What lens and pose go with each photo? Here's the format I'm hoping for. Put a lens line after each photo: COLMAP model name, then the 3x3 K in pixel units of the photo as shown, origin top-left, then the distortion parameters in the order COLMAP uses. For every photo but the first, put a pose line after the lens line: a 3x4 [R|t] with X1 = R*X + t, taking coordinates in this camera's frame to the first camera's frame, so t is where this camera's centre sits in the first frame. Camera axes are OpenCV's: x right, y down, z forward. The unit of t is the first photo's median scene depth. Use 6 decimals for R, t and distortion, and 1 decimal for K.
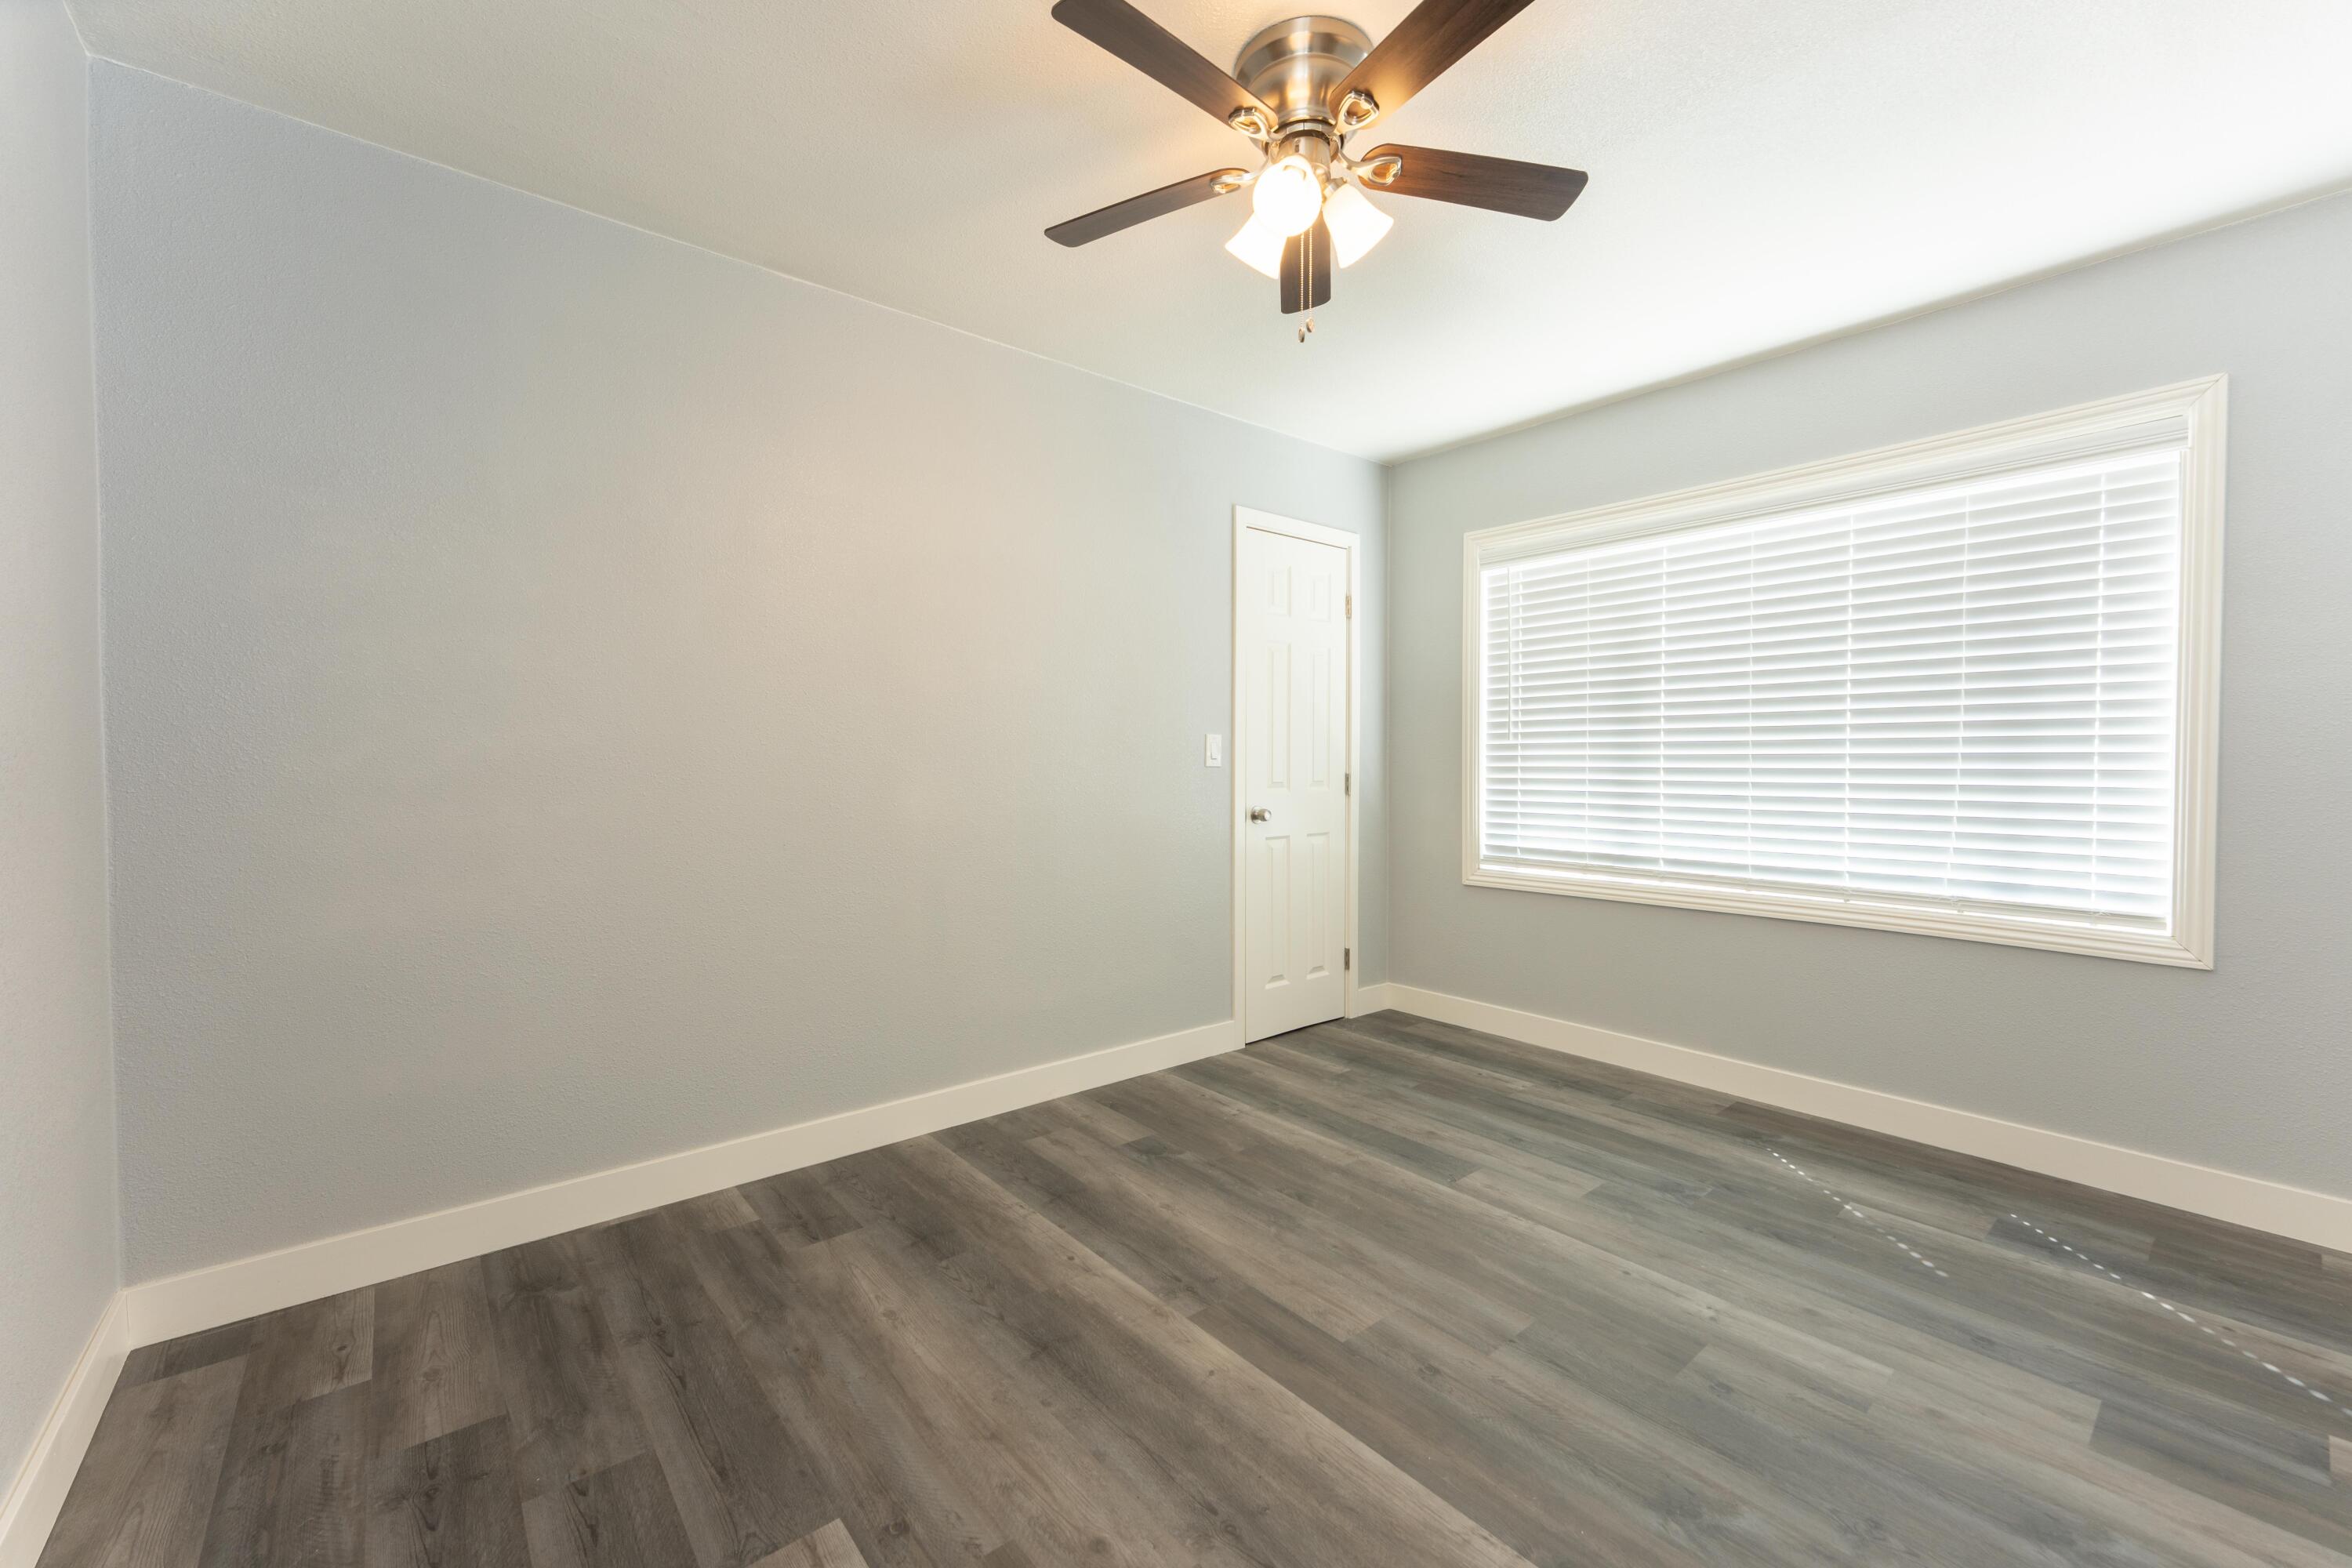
lens RADIAL K [[924.1, 0, 1170.1], [0, 924.1, 781.7], [0, 0, 1]] dist [-0.002959, -0.000375]
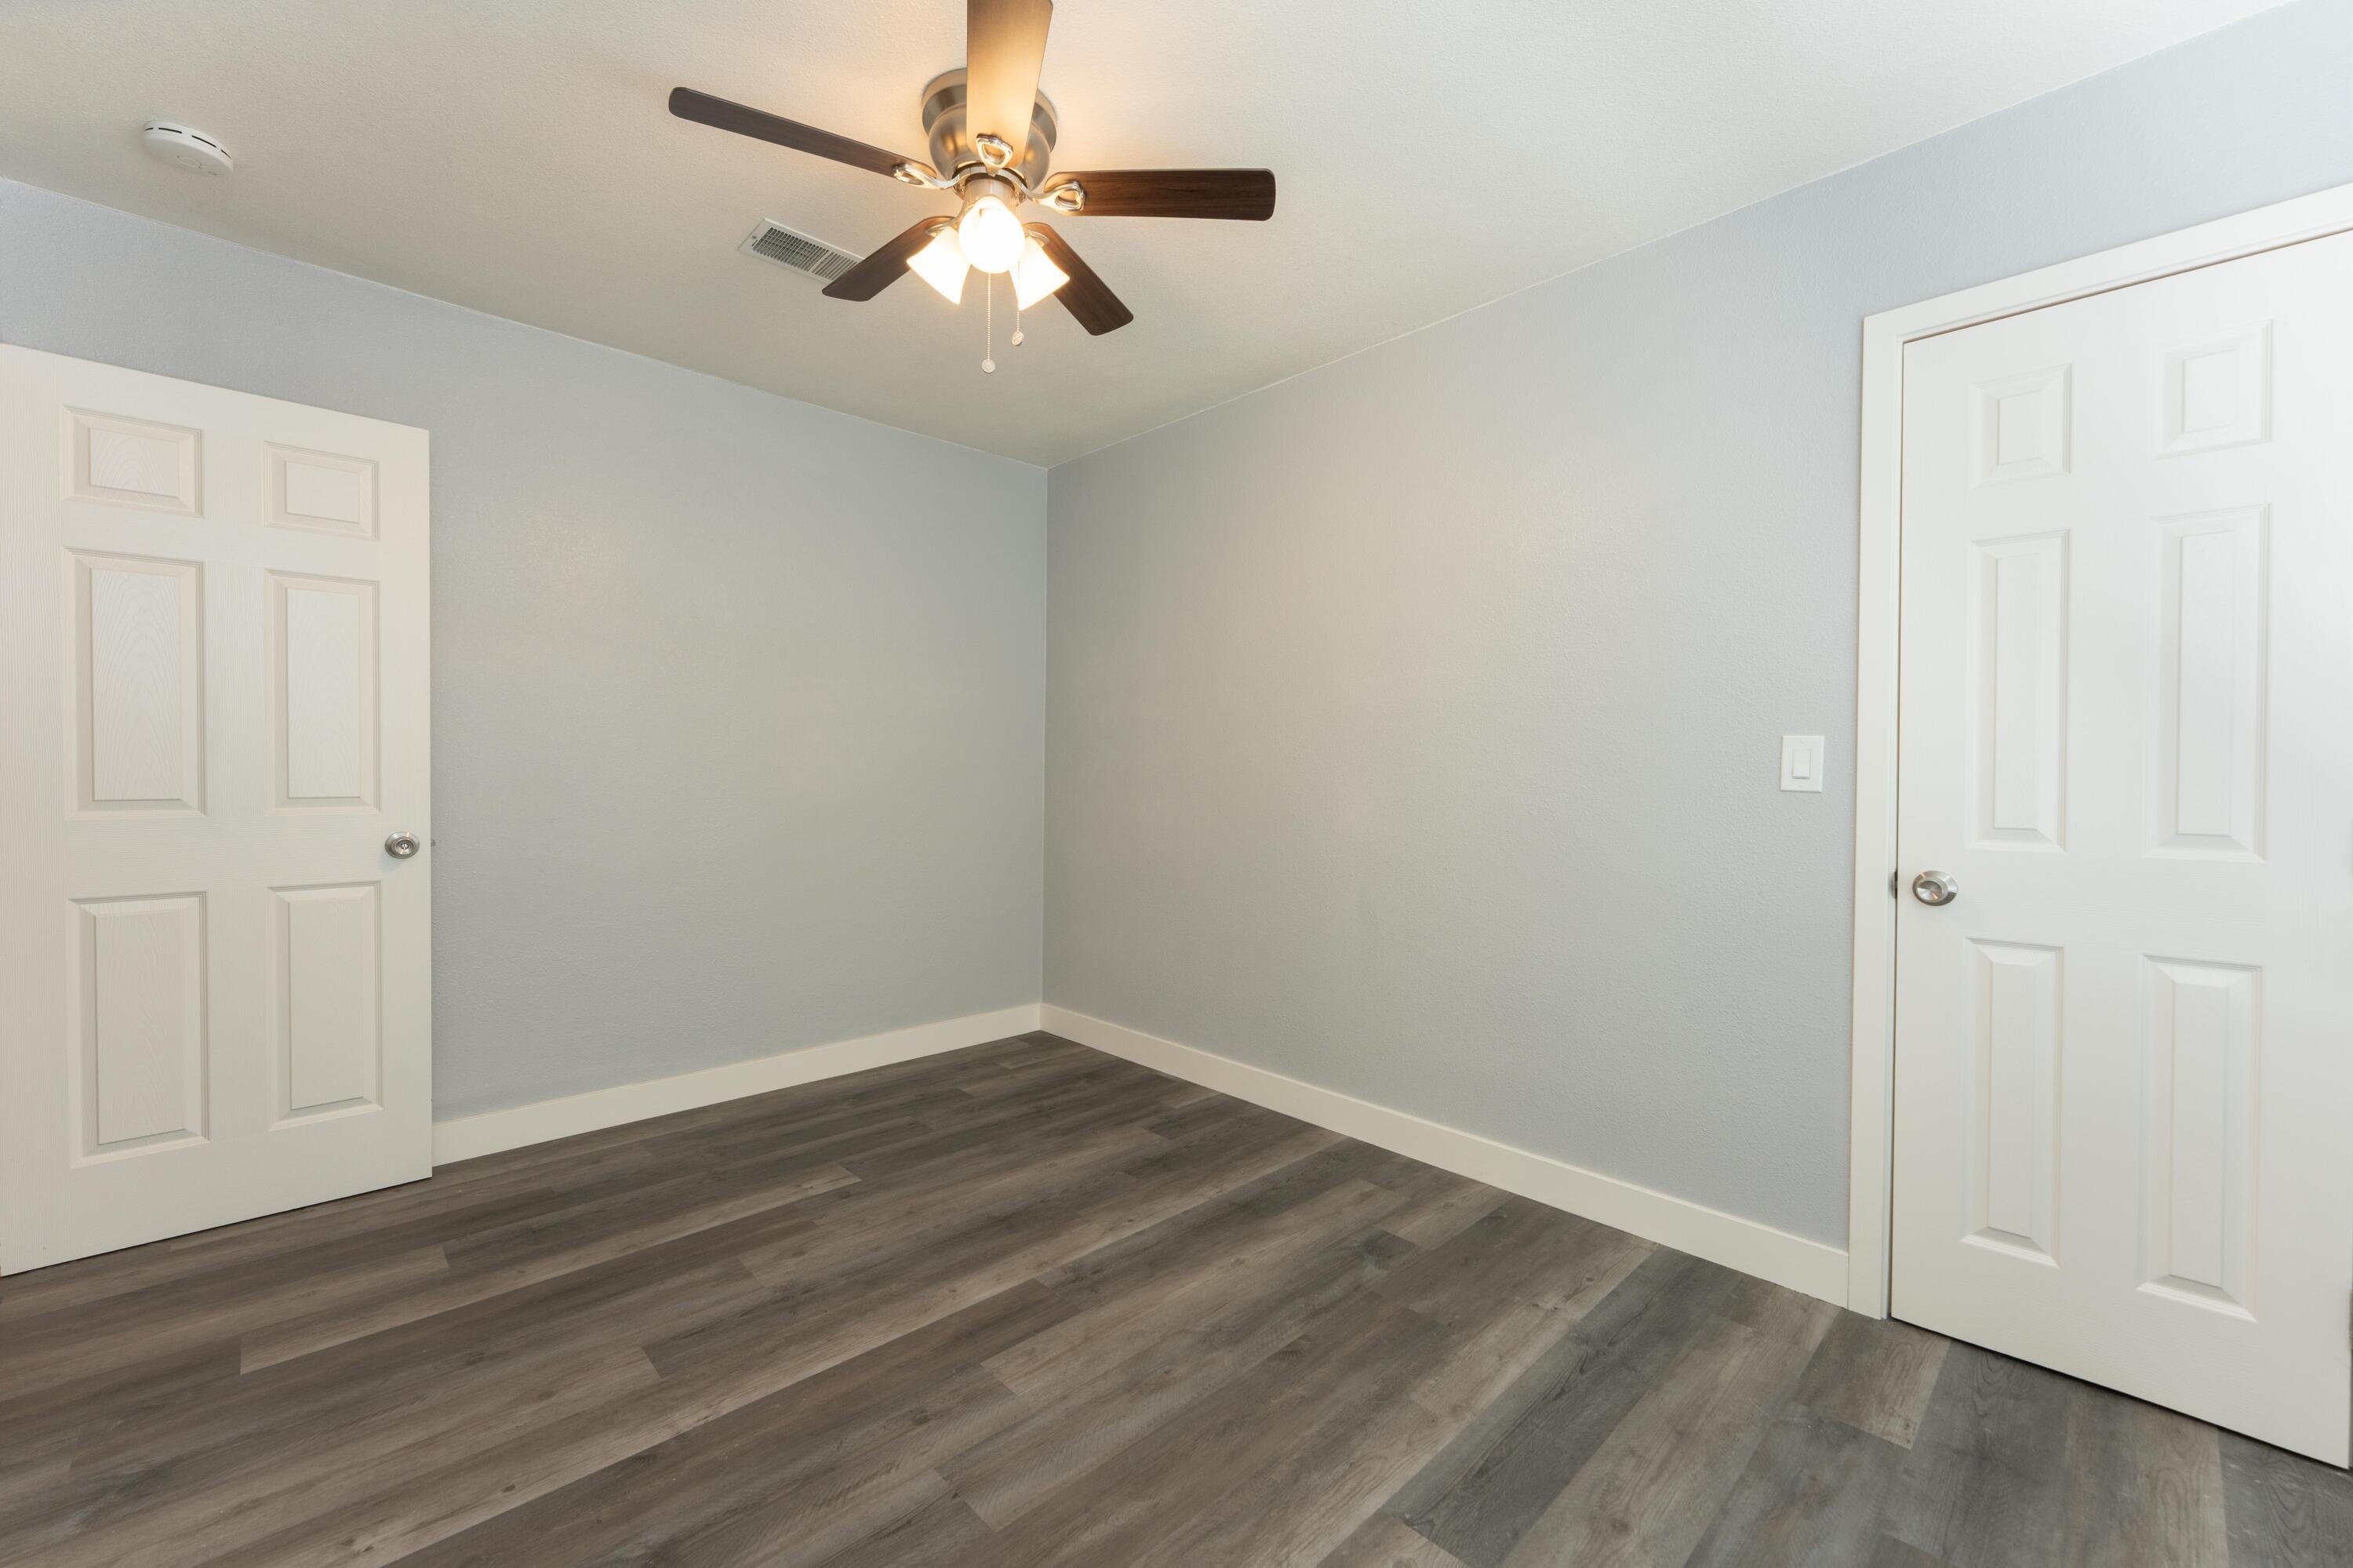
lens RADIAL K [[947.2, 0, 1176.5], [0, 947.2, 784.0], [0, 0, 1]] dist [-0.002818, -0.000180]
pose [[0.084675, 0.015920, -0.996281, 0.974620], [-0.036095, 0.999265, 0.012899, -0.022907], [0.995755, 0.034869, 0.085188, 0.897361]]
